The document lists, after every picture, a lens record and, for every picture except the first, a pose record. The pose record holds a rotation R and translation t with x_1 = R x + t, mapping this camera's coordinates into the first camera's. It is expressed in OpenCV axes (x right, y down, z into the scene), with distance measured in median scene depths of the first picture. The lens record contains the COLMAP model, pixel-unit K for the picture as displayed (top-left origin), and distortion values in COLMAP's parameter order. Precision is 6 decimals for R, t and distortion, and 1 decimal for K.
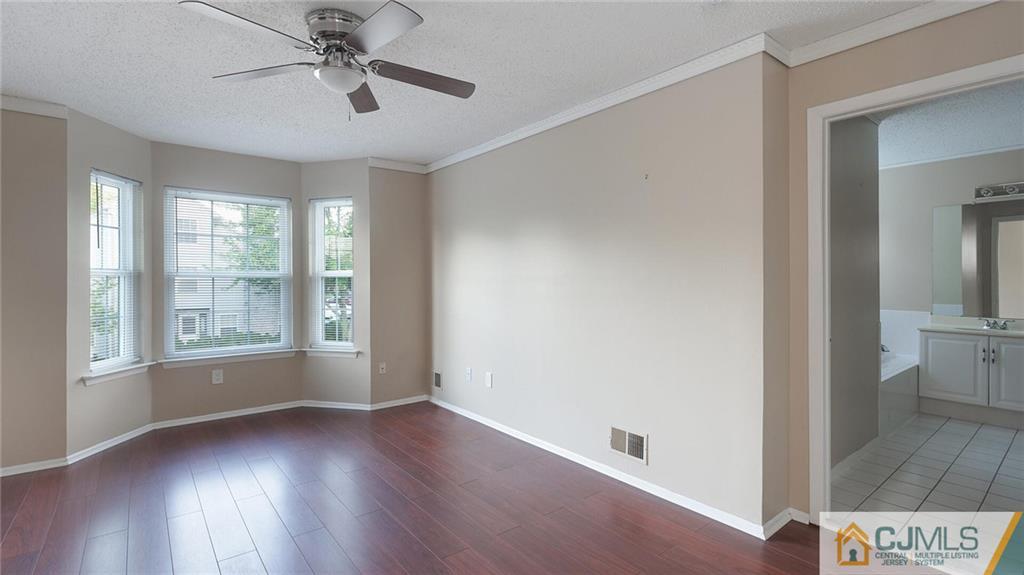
lens RADIAL K [[465.3, 0, 517.3], [0, 465.3, 284.1], [0, 0, 1]] dist [-0.003619, -0.000091]
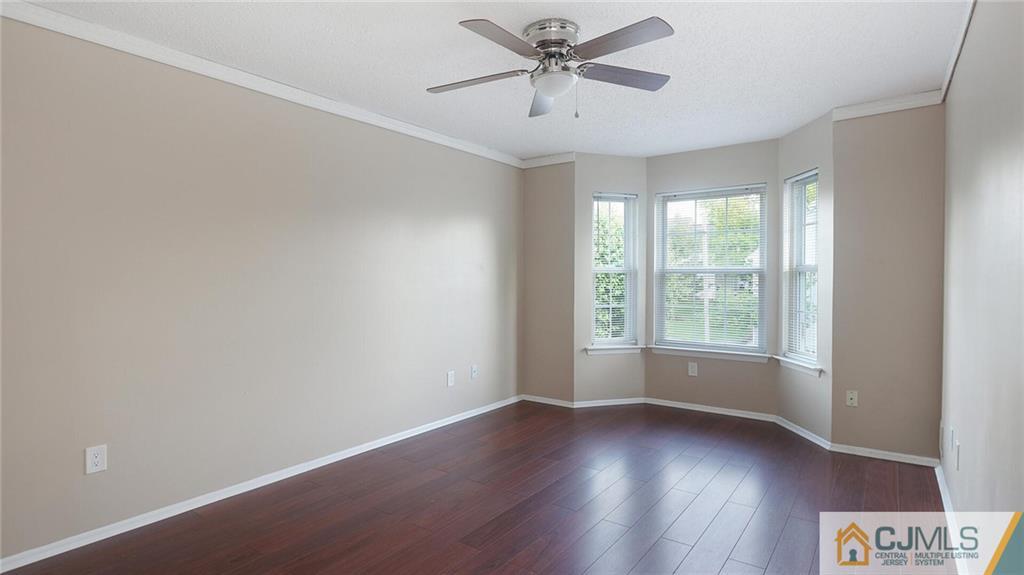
lens RADIAL K [[520.9, 0, 517.9], [0, 520.9, 284.9], [0, 0, 1]] dist [0.004453, 0.000667]
pose [[0.270084, 0.012985, -0.962749, 0.383705], [-0.006578, 0.999911, 0.011640, -0.000243], [0.962814, 0.003189, 0.270145, 0.317930]]
